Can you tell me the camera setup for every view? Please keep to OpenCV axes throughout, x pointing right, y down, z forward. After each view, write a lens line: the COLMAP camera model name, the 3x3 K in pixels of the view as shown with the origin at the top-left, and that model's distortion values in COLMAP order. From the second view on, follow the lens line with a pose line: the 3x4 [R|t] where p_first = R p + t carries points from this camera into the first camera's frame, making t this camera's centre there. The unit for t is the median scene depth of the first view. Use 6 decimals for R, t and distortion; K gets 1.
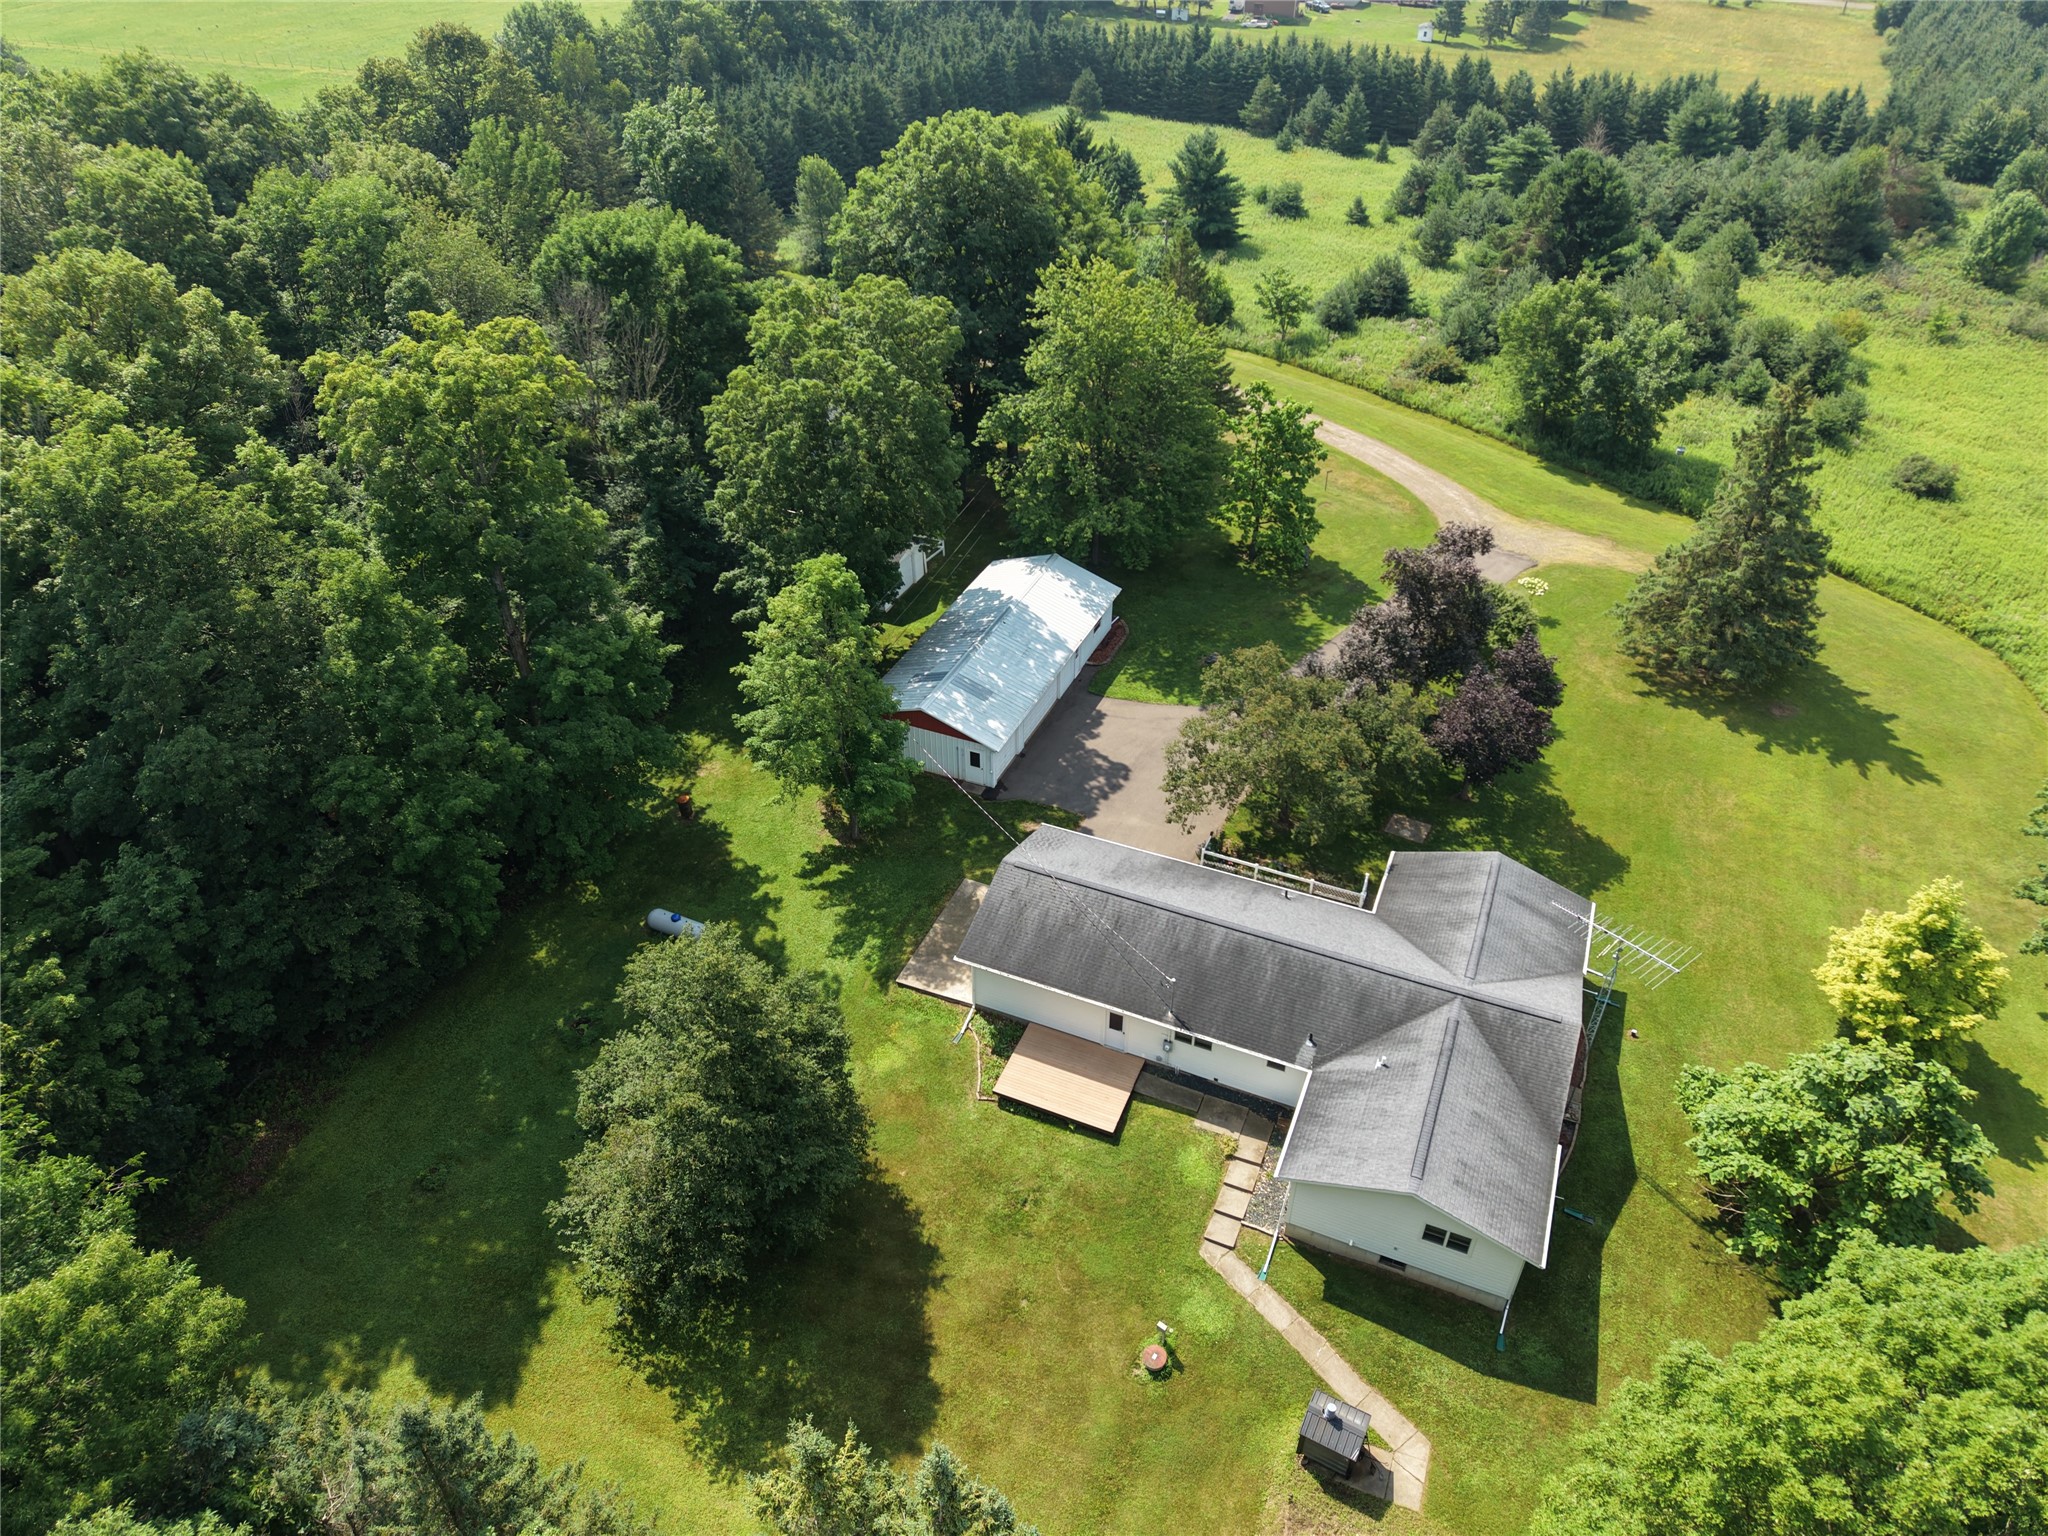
lens RADIAL K [[1425.0, 0, 1024.0], [0, 1425.0, 768.0], [0, 0, 1]] dist [-0.002346, -0.076178]
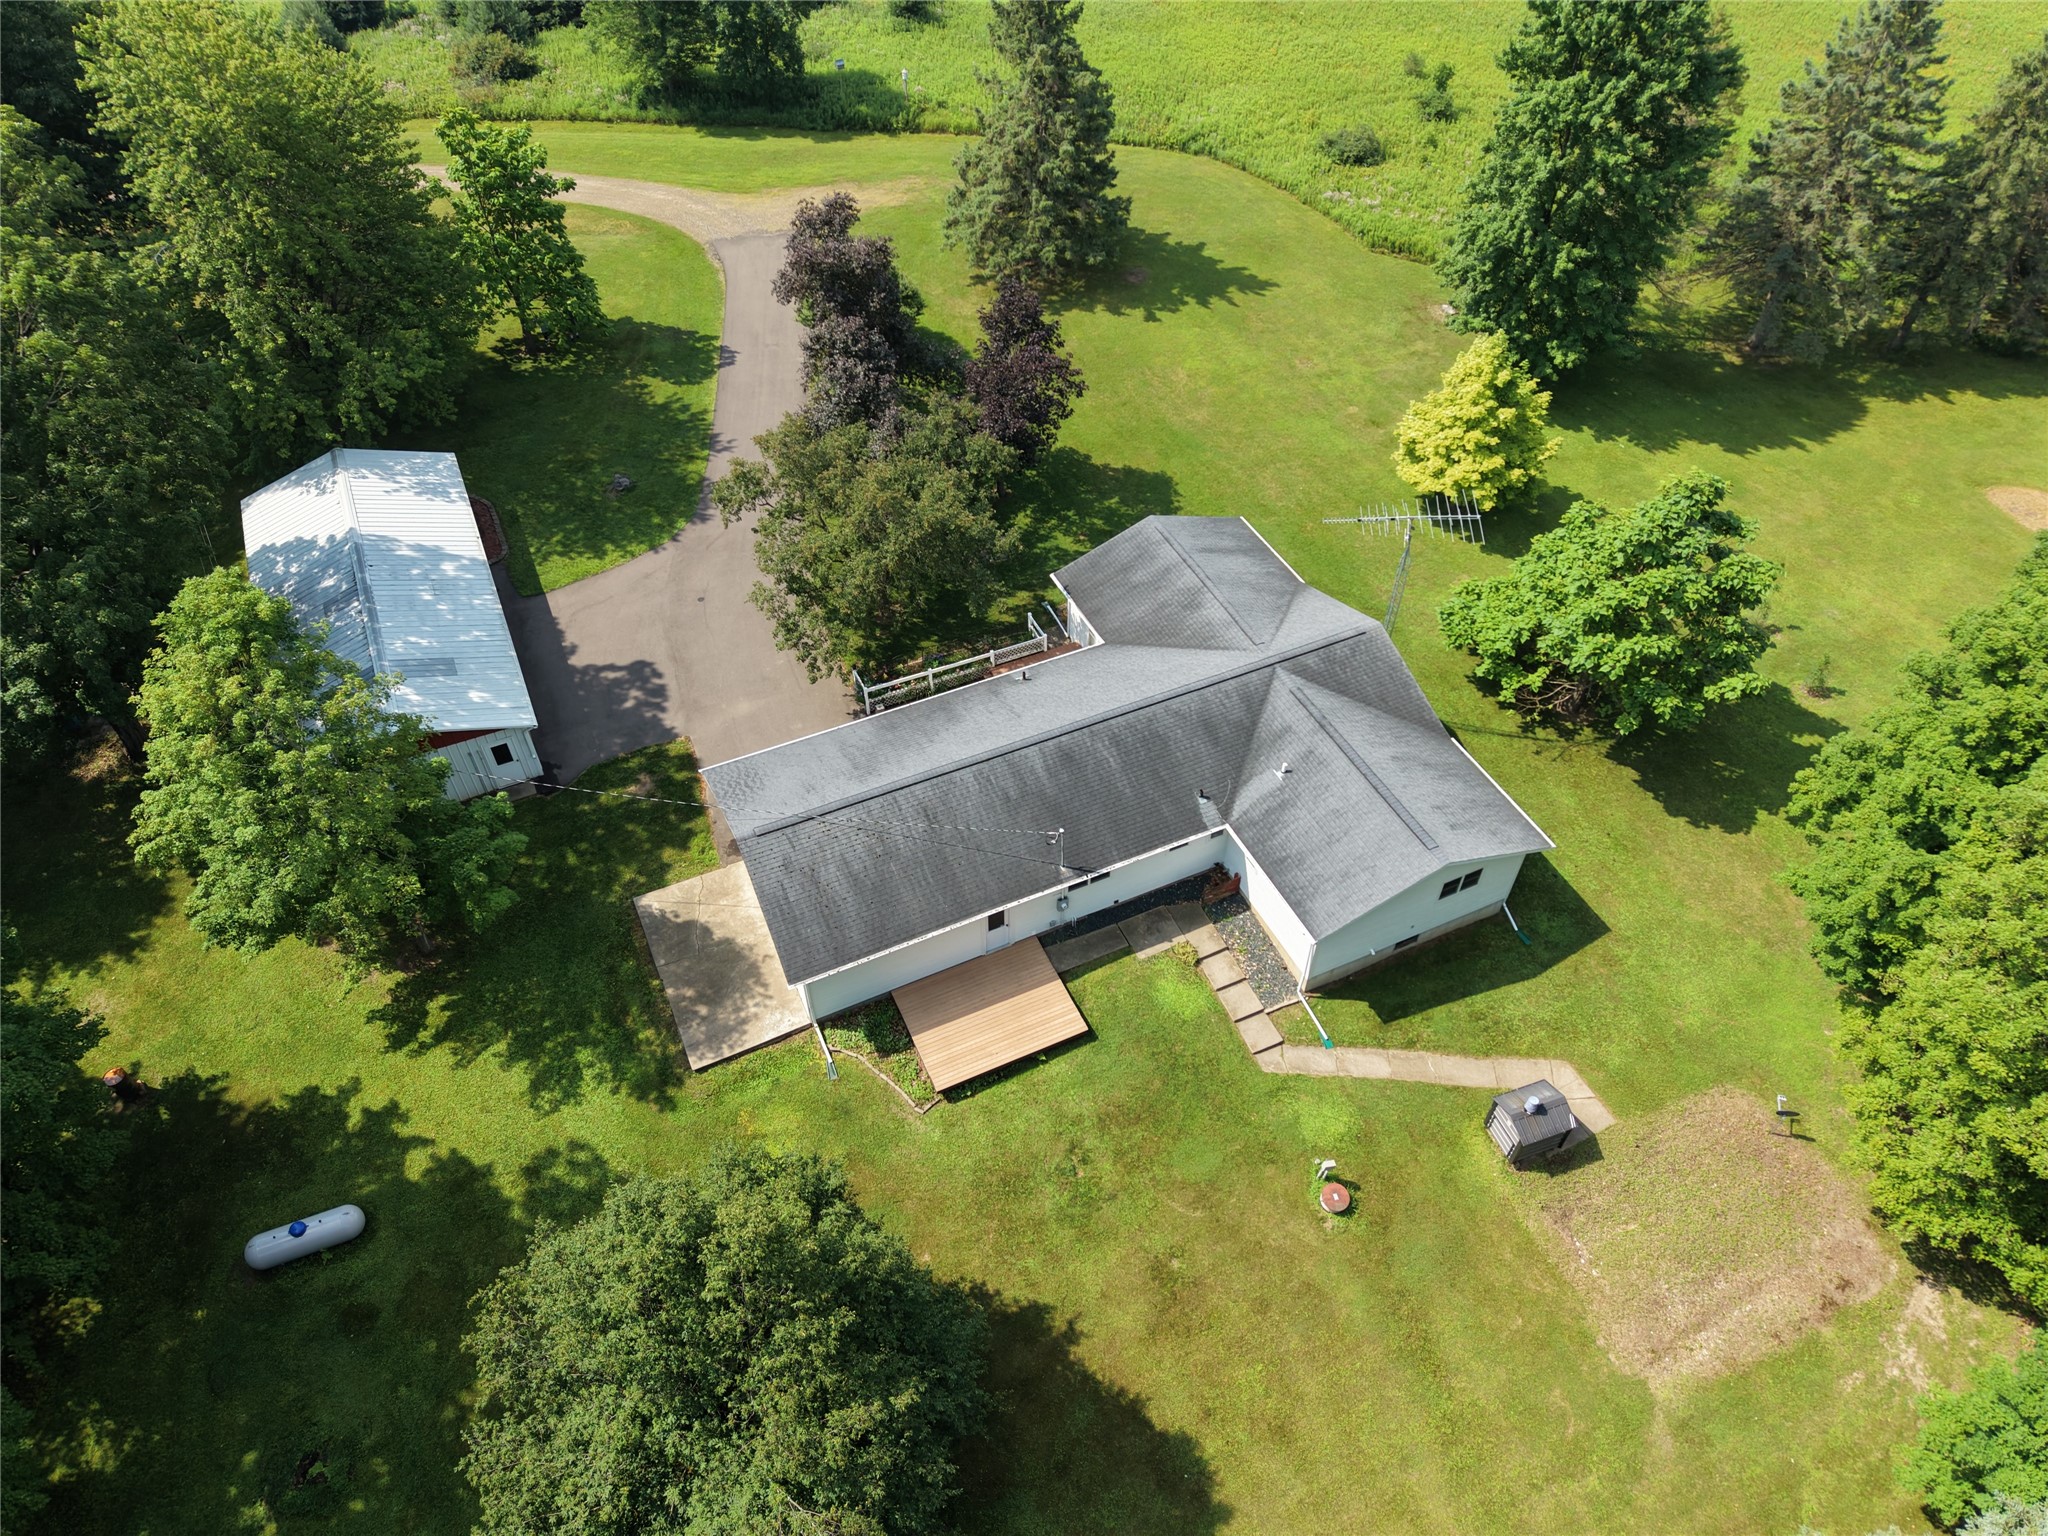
lens RADIAL K [[1383.1, 0, 1024.0], [0, 1383.1, 768.0], [0, 0, 1]] dist [0.045705, -0.077634]
pose [[0.649738, -0.542504, 0.532475, -0.279253], [0.437515, 0.839711, 0.321660, -0.127745], [-0.621627, 0.023971, 0.782946, 0.378856]]
